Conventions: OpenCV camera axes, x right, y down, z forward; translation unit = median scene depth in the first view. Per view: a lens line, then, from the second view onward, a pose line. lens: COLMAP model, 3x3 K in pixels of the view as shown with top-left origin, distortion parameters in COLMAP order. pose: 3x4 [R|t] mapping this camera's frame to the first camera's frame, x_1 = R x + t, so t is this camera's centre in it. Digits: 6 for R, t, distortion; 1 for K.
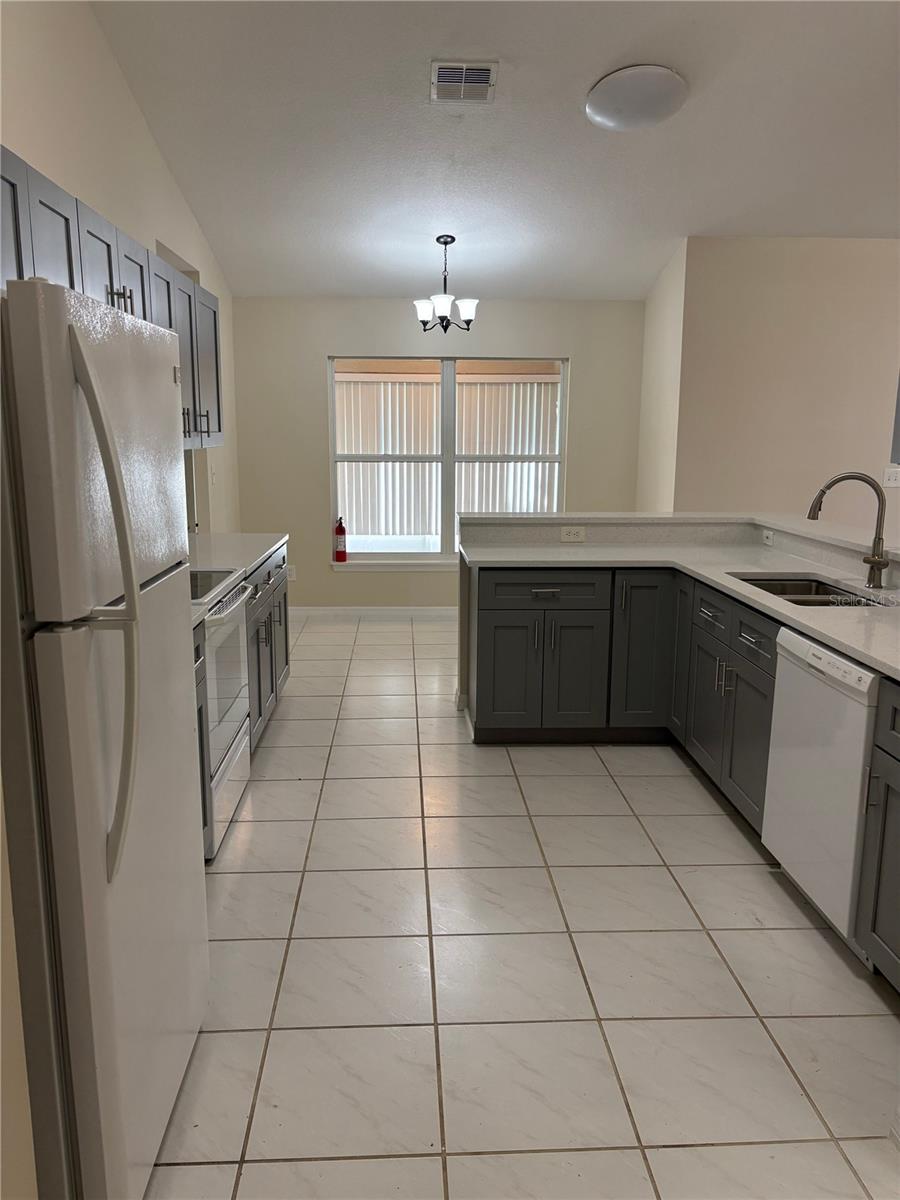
lens RADIAL K [[904.1, 0, 450.0], [0, 904.1, 600.0], [0, 0, 1]] dist [0.004373, 0.000413]
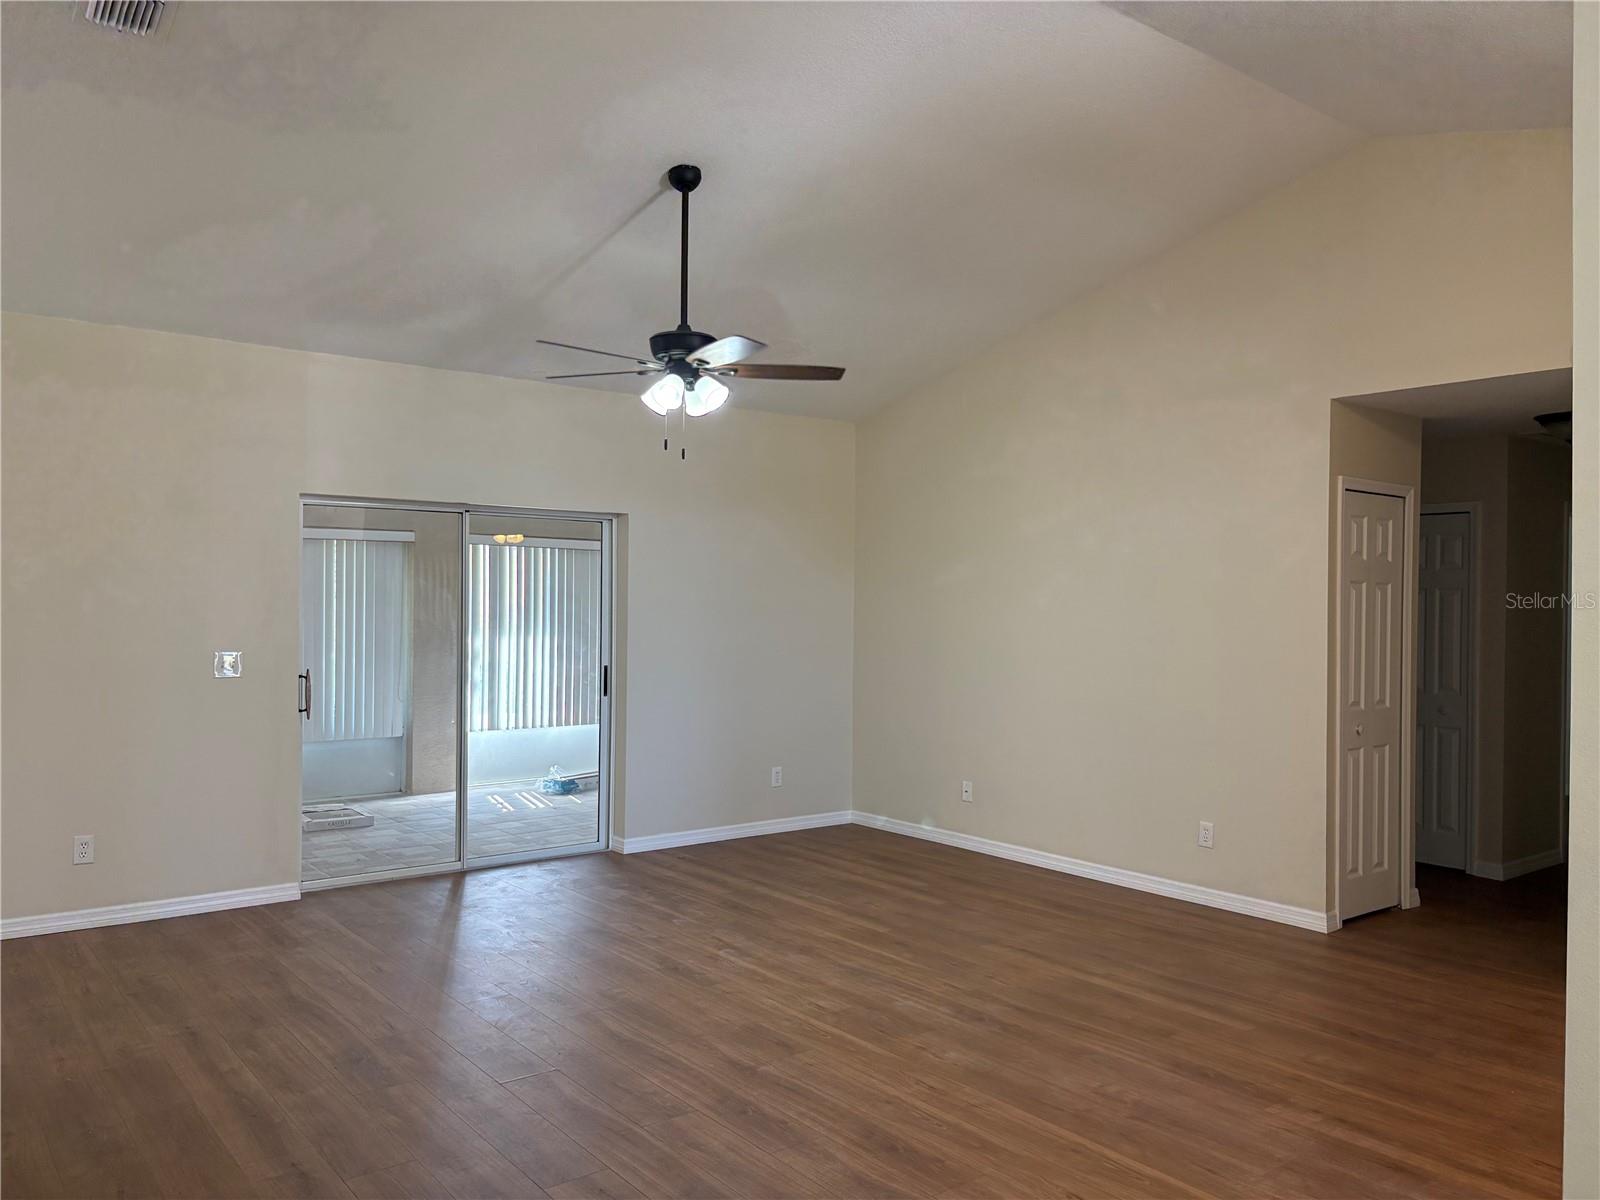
lens RADIAL K [[1219.3, 0, 800.0], [0, 1219.3, 600.0], [0, 0, 1]] dist [0.015473, 0.002042]
pose [[0.820966, -0.000217, 0.570978, -1.983117], [0.102807, 0.983713, -0.147445, 0.012321], [-0.561646, 0.179748, 0.807617, -0.258614]]
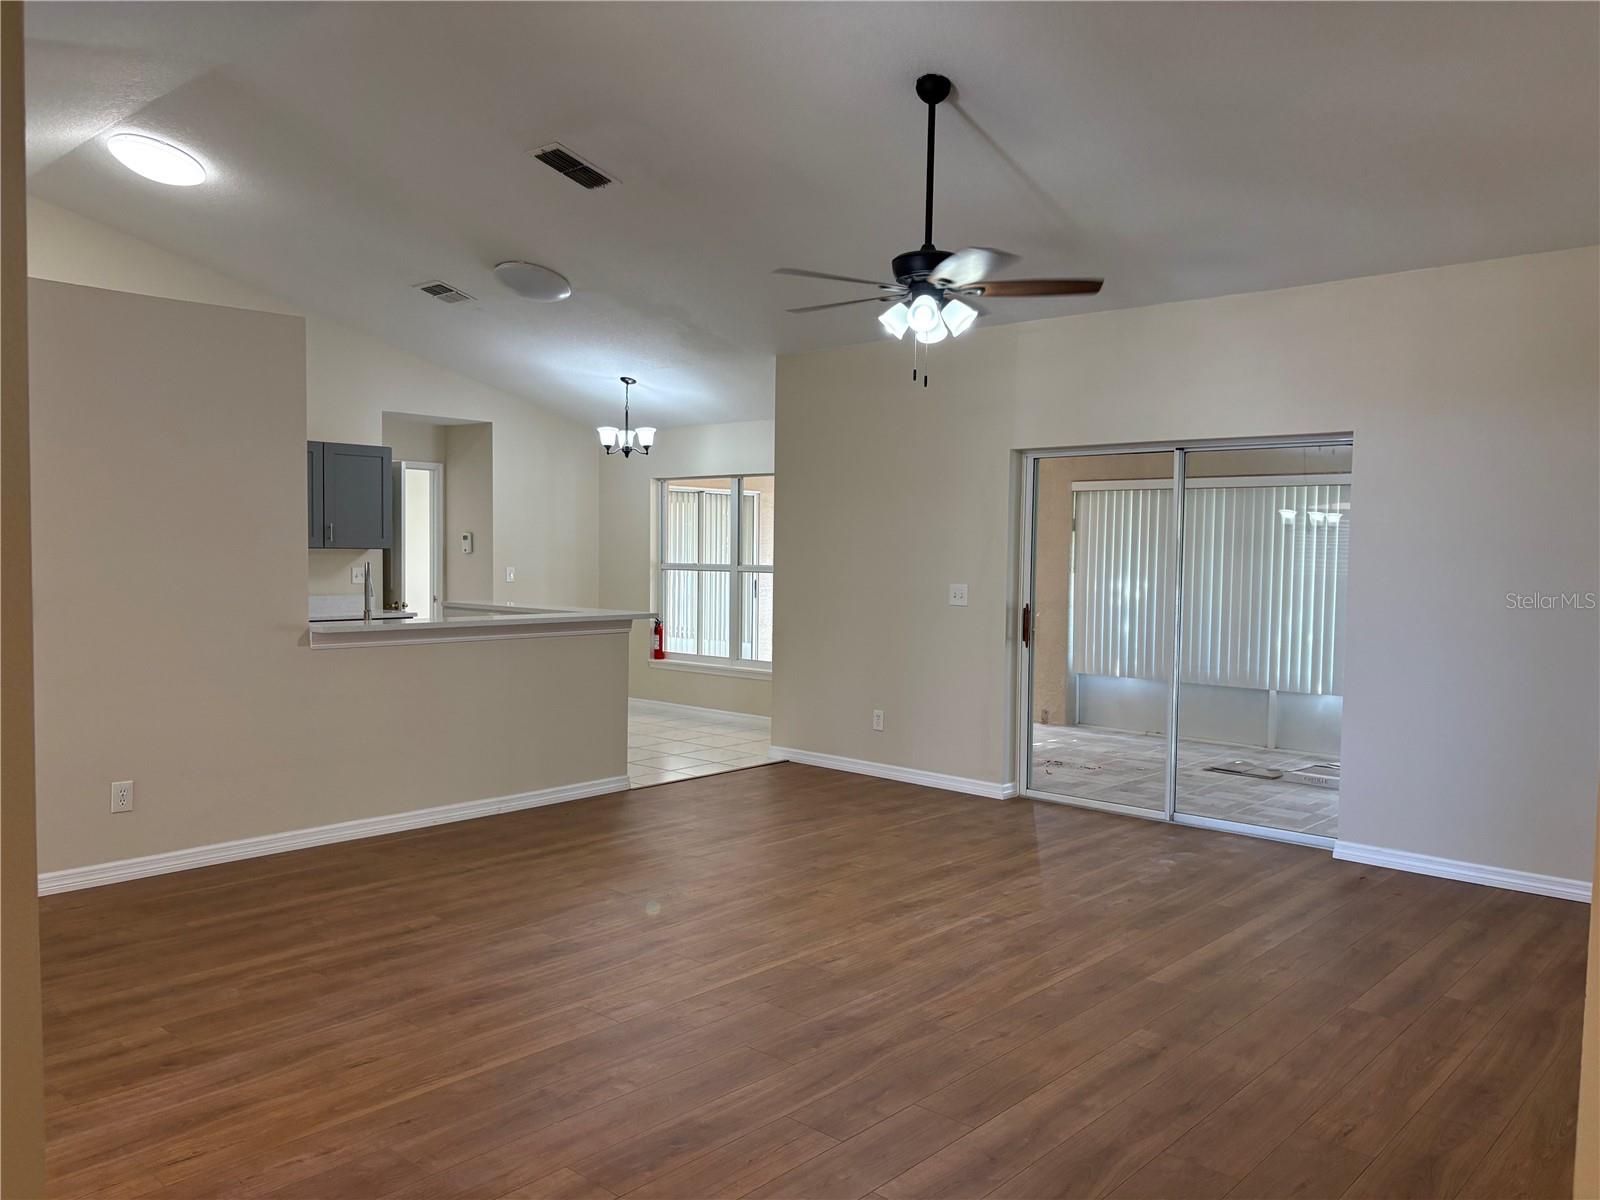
lens RADIAL K [[1219.3, 0, 800.0], [0, 1219.3, 600.0], [0, 0, 1]] dist [0.015473, 0.002042]
pose [[0.712808, 0.036969, -0.700384, 1.033787], [-0.138881, 0.986276, -0.089285, -0.004810], [0.687471, 0.160914, 0.708159, 0.058040]]
